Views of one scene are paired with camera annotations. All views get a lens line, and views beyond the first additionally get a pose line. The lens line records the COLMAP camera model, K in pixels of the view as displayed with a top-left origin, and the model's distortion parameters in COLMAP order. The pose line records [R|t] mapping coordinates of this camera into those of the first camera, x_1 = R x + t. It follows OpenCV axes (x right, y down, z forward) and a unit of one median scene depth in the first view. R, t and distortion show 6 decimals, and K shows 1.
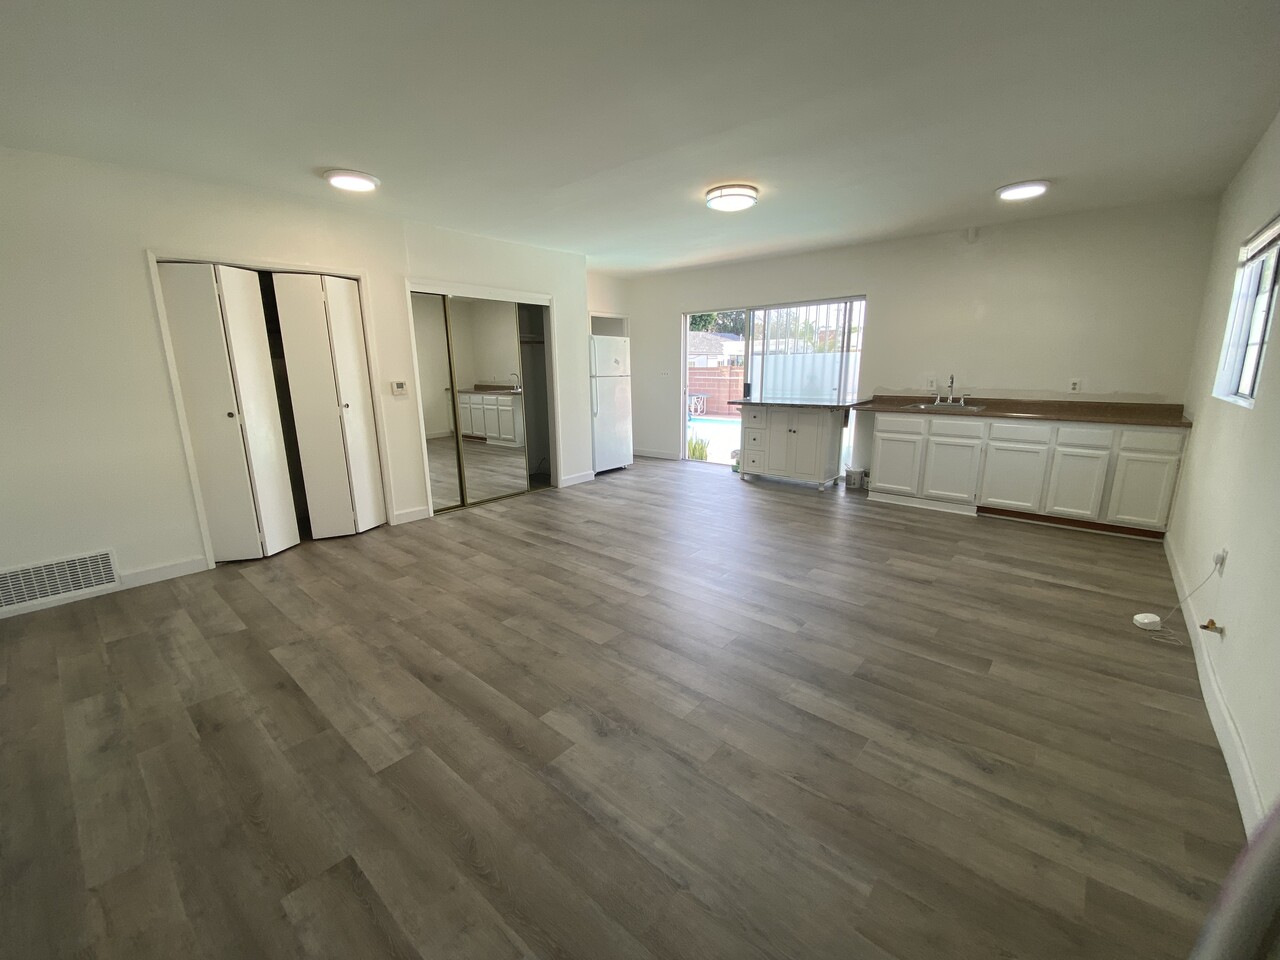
lens RADIAL K [[508.8, 0, 640.0], [0, 508.8, 480.0], [0, 0, 1]] dist [0.000274, -0.013354]
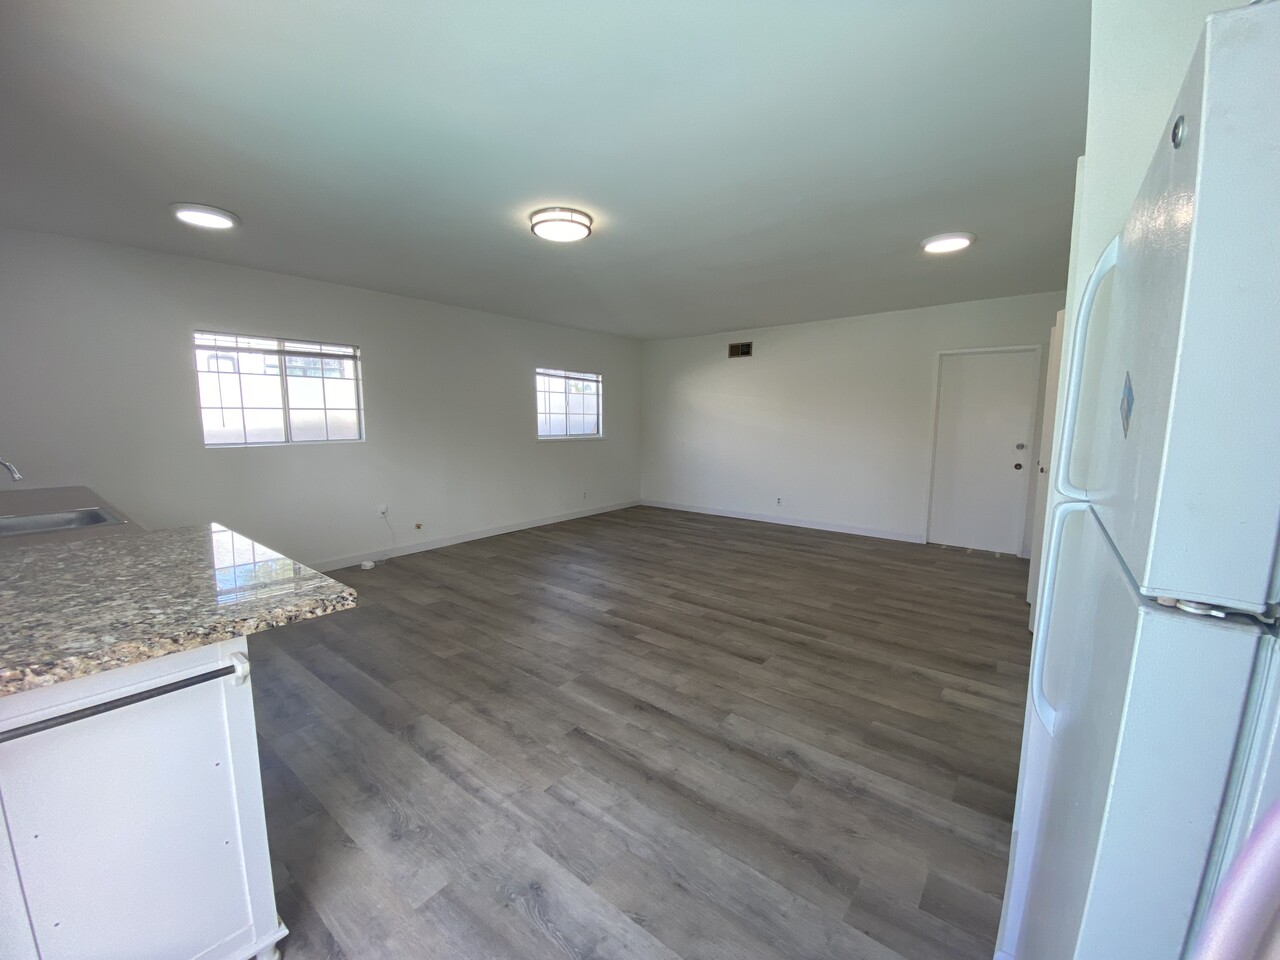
lens RADIAL K [[508.8, 0, 640.0], [0, 508.8, 480.0], [0, 0, 1]] dist [0.000274, -0.013354]
pose [[-0.998984, 0.014283, -0.042738, 0.104887], [-0.000976, 0.941357, 0.337410, -0.495306], [0.045051, 0.337109, -0.940387, 2.147683]]
